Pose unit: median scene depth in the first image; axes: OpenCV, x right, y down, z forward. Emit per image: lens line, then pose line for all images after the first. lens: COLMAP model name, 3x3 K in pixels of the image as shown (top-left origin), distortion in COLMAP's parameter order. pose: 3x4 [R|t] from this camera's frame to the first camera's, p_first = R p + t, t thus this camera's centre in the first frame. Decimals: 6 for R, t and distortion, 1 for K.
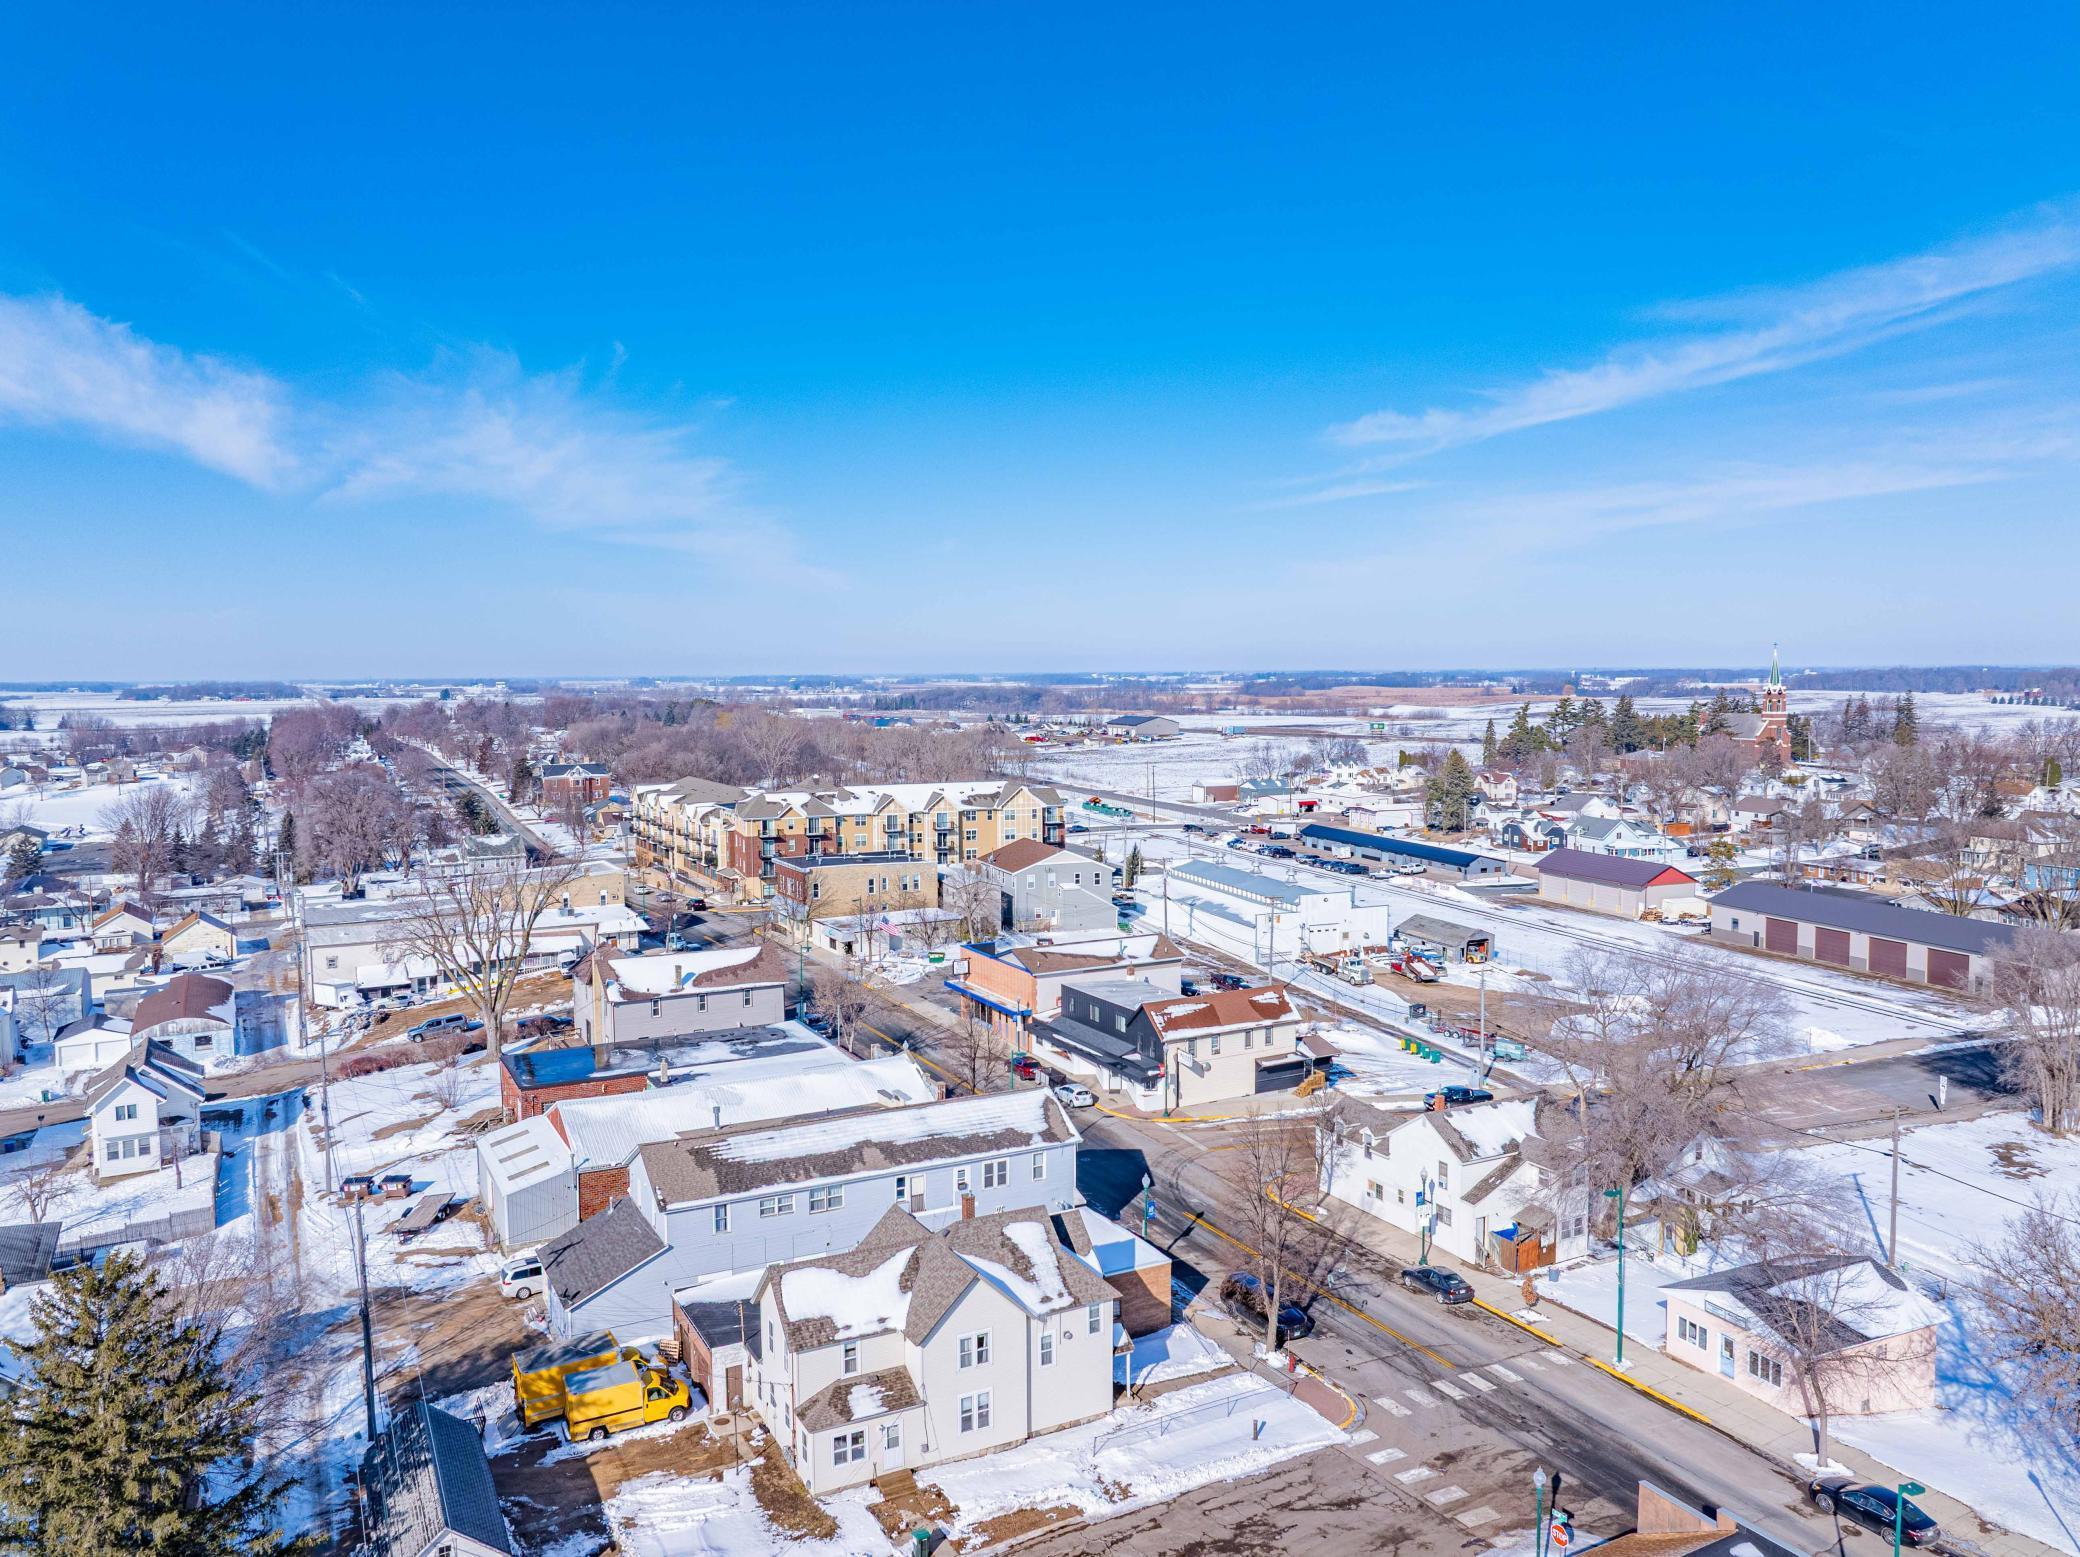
lens RADIAL K [[1489.2, 0, 1044.1], [0, 1489.2, 747.5], [0, 0, 1]] dist [-0.035359, 0.038998]
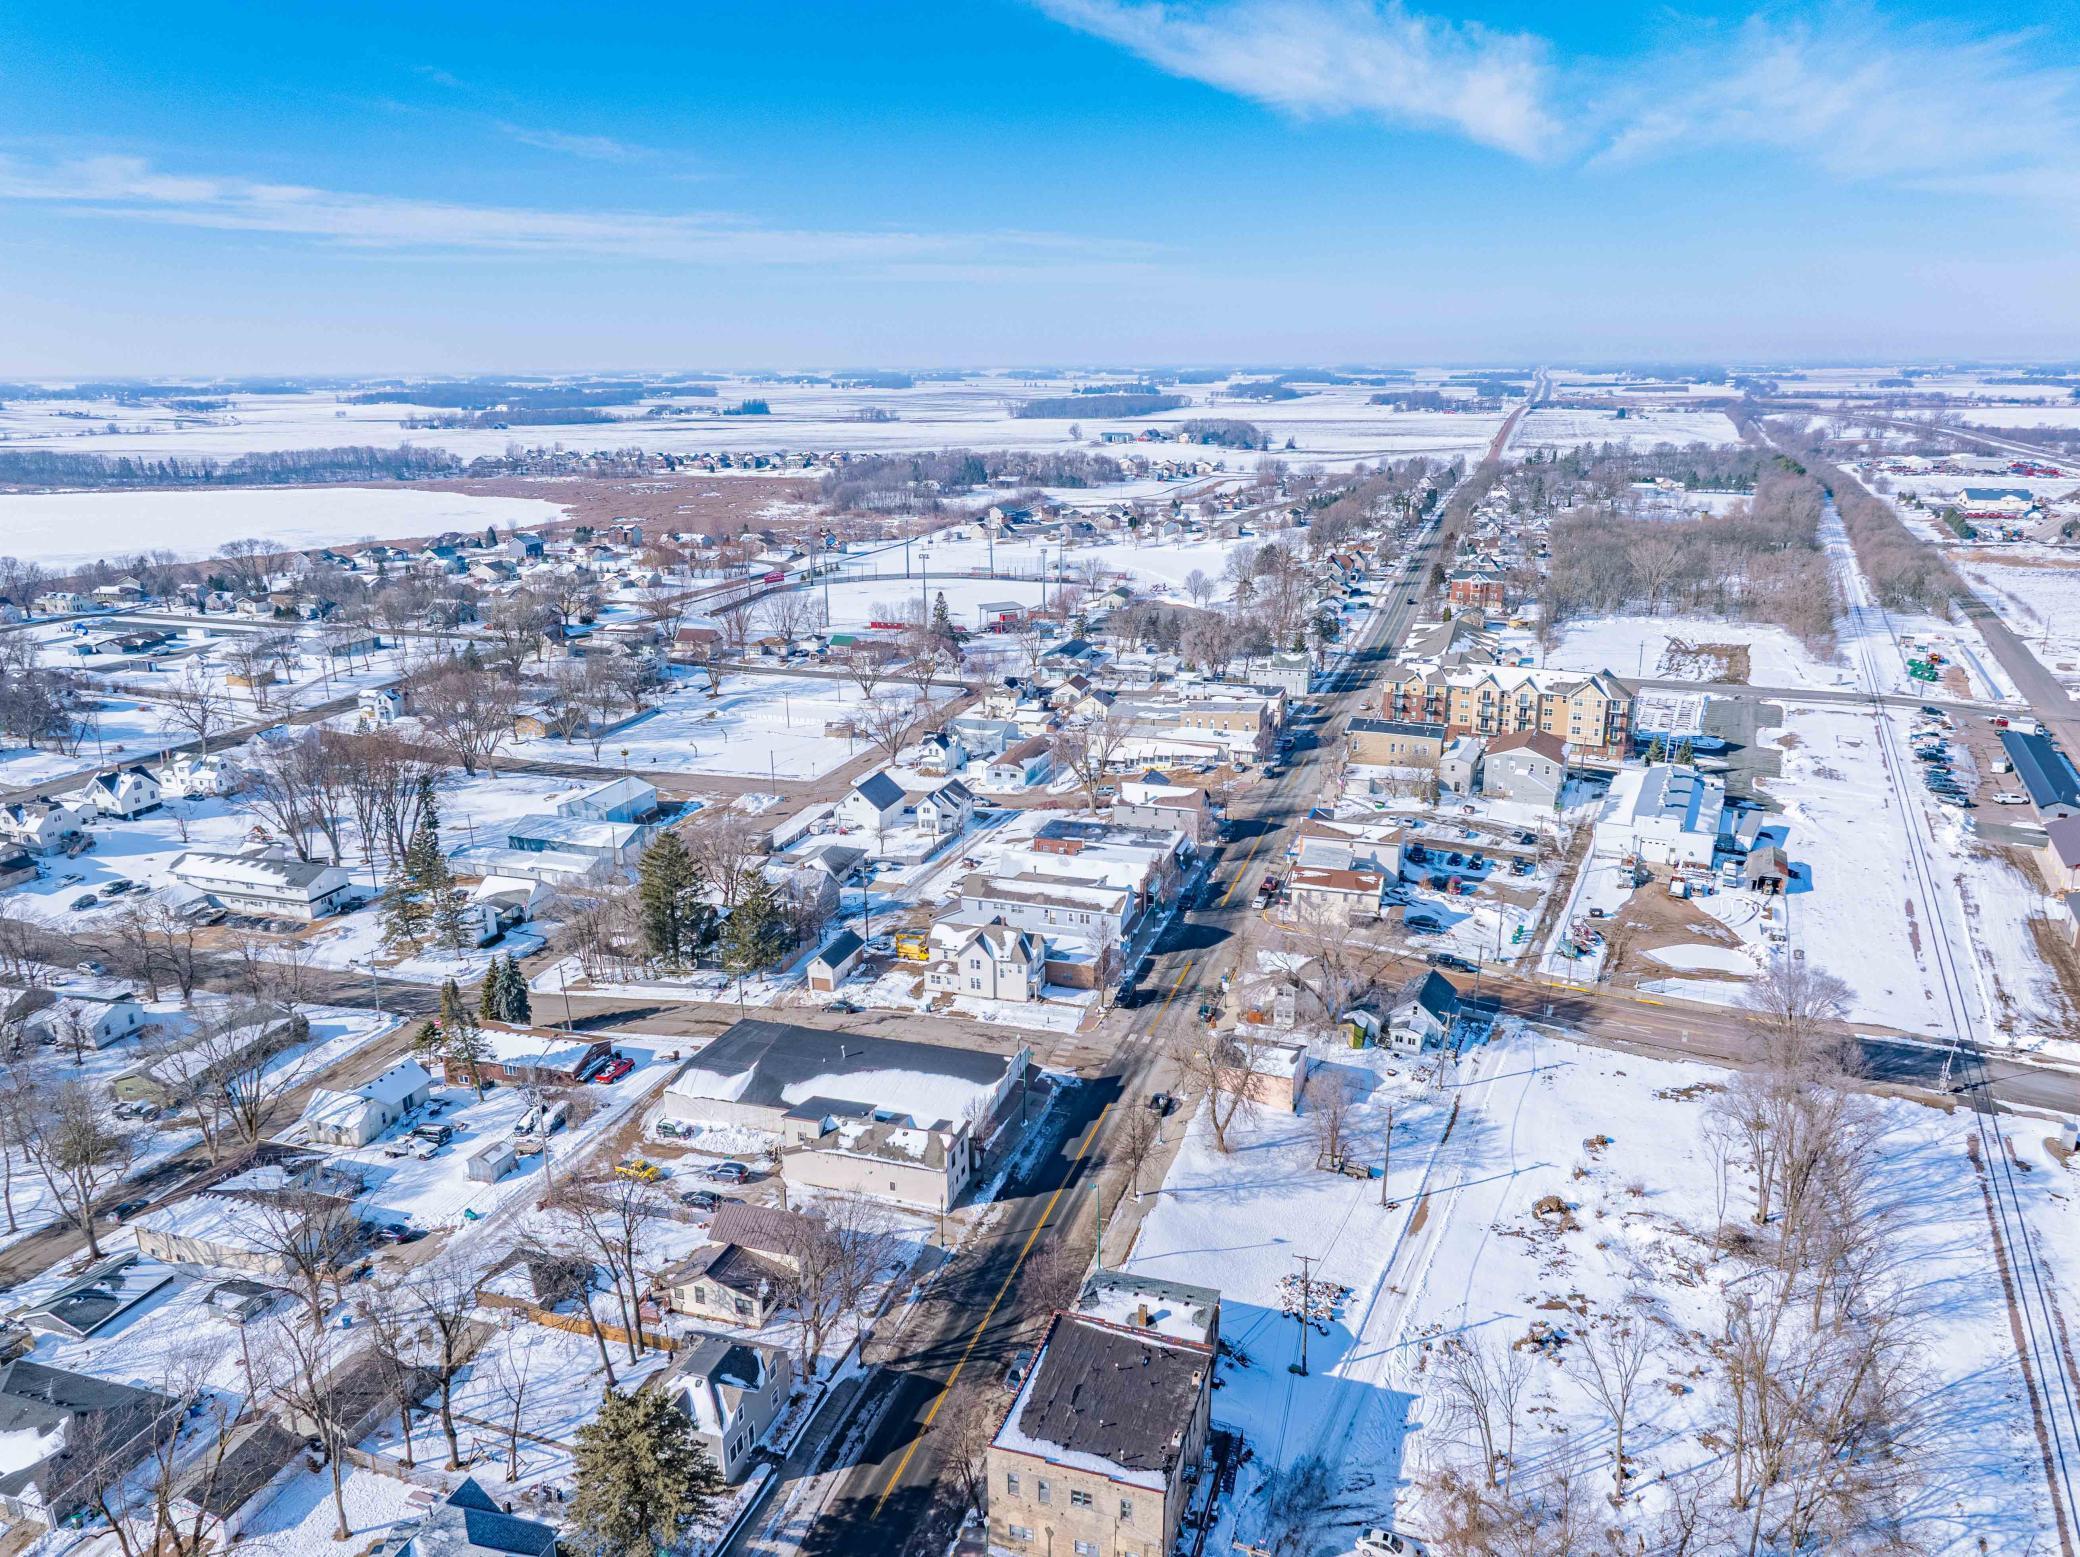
lens RADIAL K [[1489.2, 0, 1051.0], [0, 1489.2, 756.7], [0, 0, 1]] dist [-0.035359, 0.038998]
pose [[0.697741, 0.189261, -0.690896, 1.015271], [-0.034444, 0.972216, 0.231539, -0.350862], [0.715521, -0.137757, 0.684874, -0.450848]]
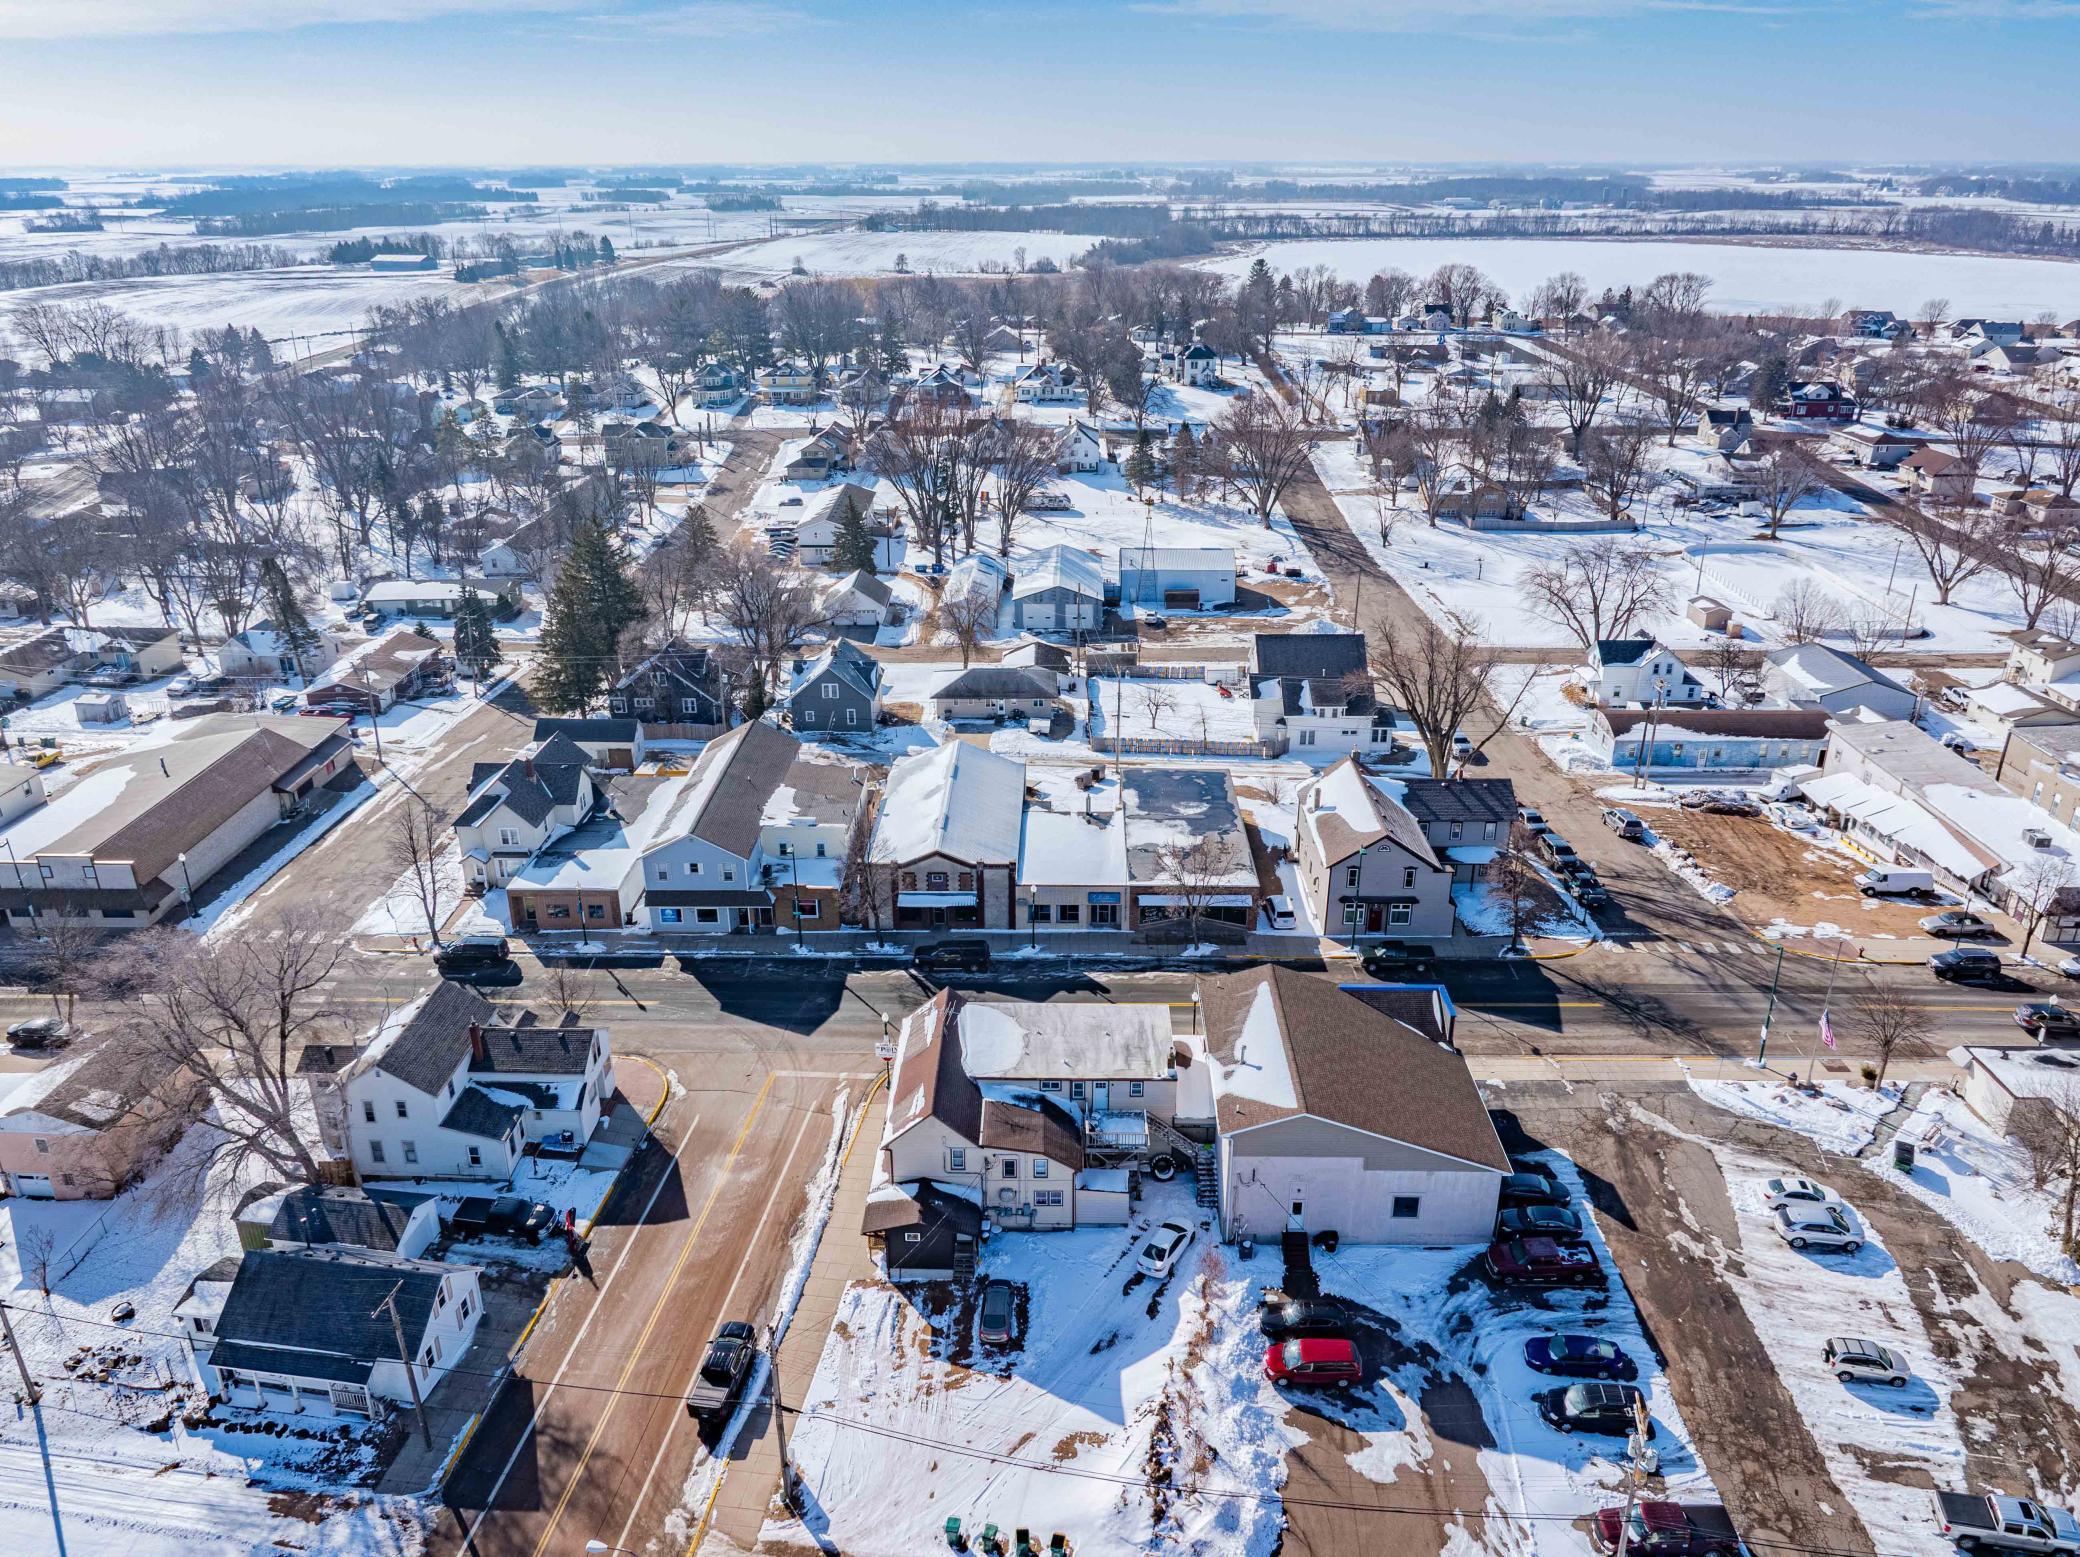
lens RADIAL K [[1489.2, 0, 1029.6], [0, 1489.2, 782.0], [0, 0, 1]] dist [-0.035359, 0.038998]
pose [[-0.493269, 0.347281, -0.797547, 0.574796], [-0.037494, 0.907511, 0.418352, -0.236528], [0.869068, 0.236264, -0.434626, 1.212538]]
